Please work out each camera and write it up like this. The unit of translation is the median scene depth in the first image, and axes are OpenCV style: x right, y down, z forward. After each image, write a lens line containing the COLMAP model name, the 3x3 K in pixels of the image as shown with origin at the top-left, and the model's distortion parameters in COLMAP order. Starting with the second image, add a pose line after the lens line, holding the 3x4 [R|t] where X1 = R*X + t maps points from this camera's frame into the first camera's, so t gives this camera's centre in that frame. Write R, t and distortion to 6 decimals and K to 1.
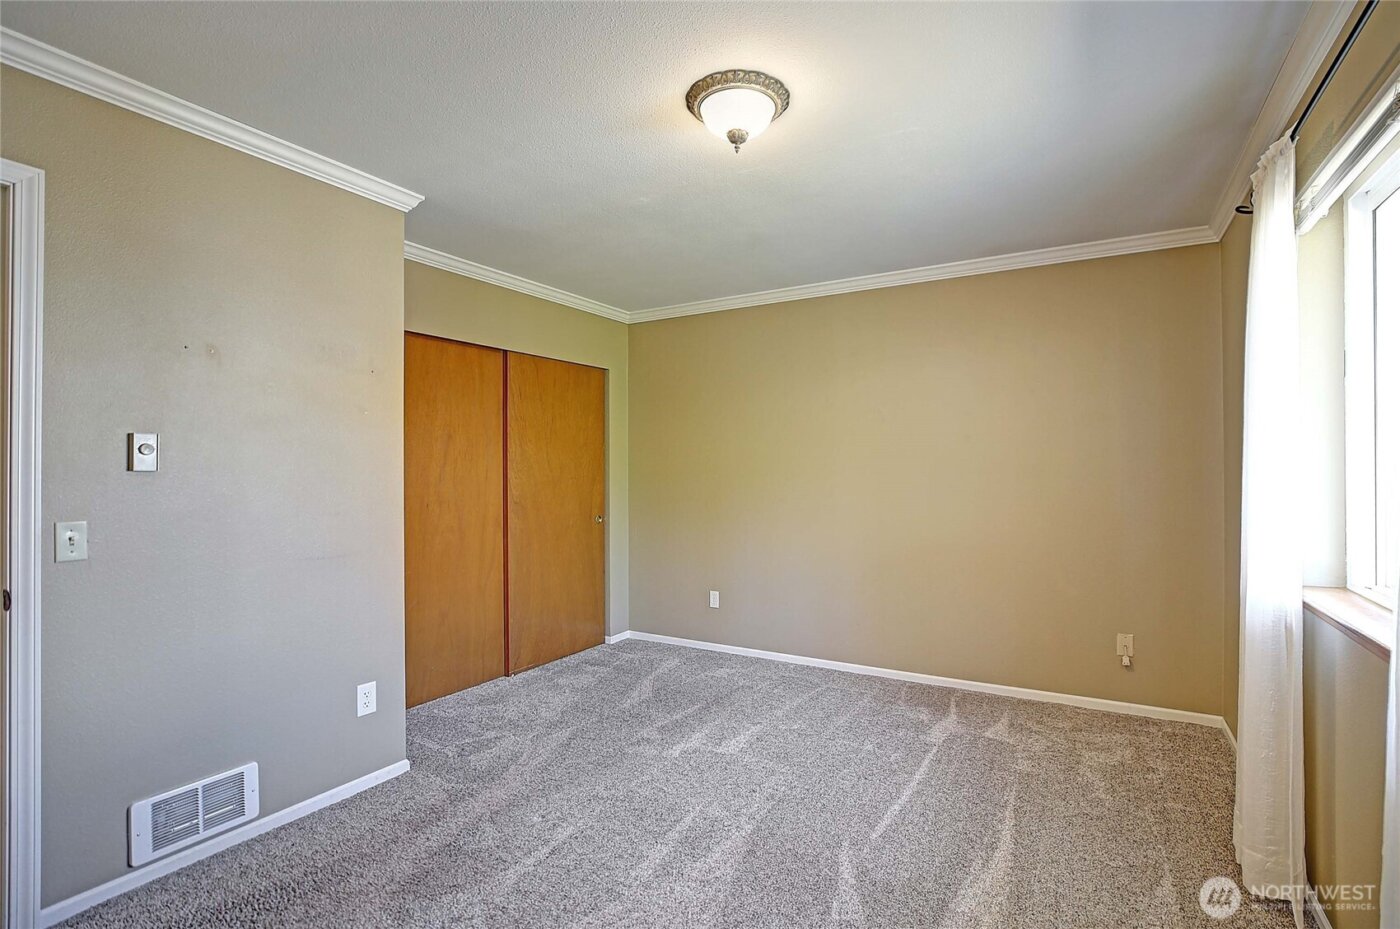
lens RADIAL K [[650.3, 0, 700.0], [0, 650.3, 464.5], [0, 0, 1]] dist [-0.021923, 0.000147]
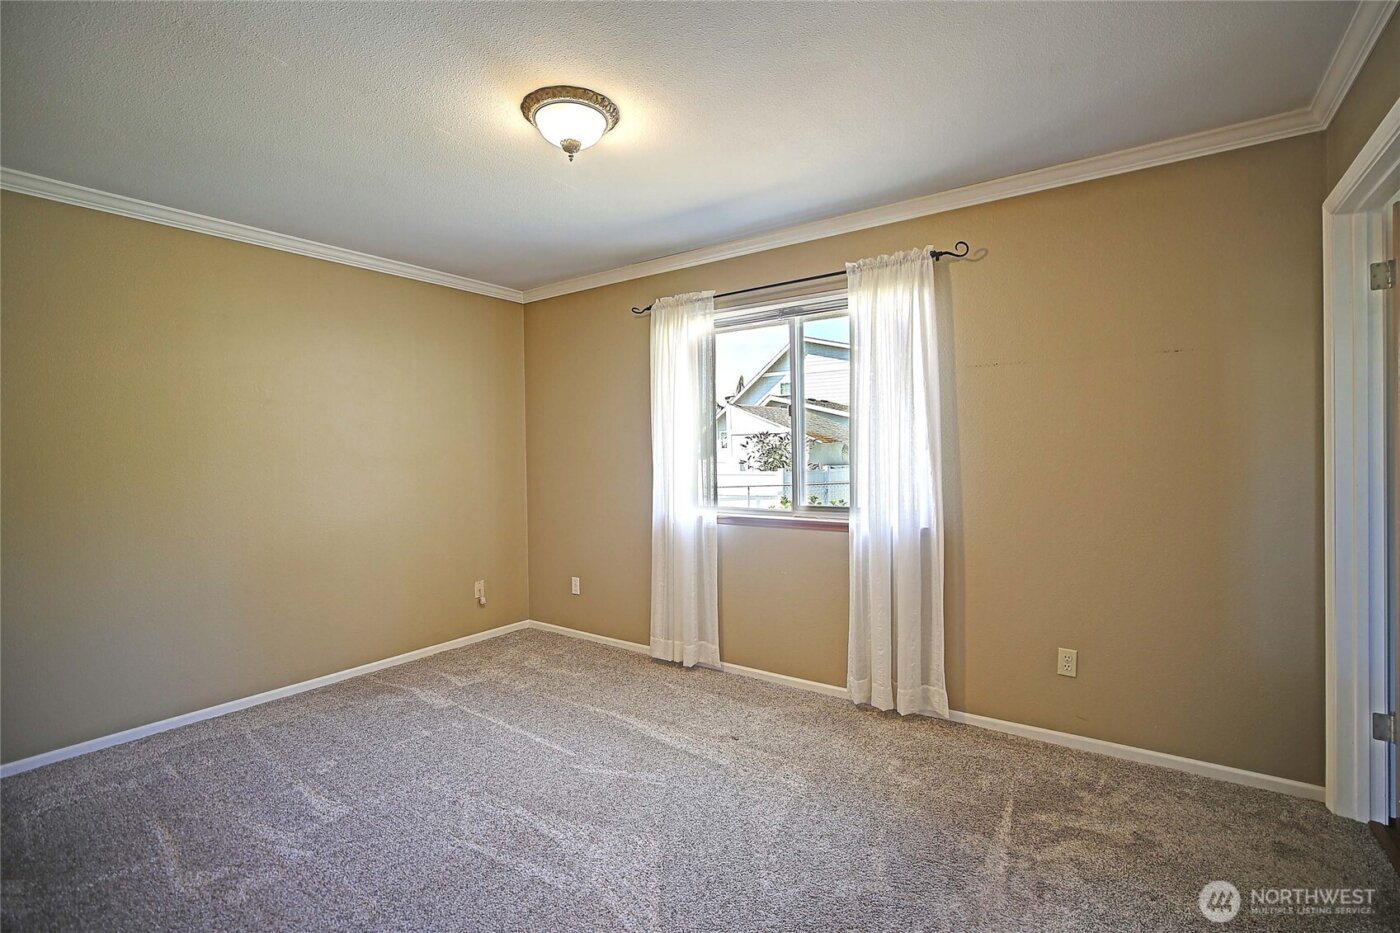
lens RADIAL K [[641.3, 0, 704.9], [0, 641.3, 454.4], [0, 0, 1]] dist [-0.021631, 0.000541]
pose [[0.078437, -0.002980, 0.996915, -0.665404], [0.002870, 0.999992, 0.002764, 0.000291], [-0.996915, 0.002645, 0.078445, 0.467509]]
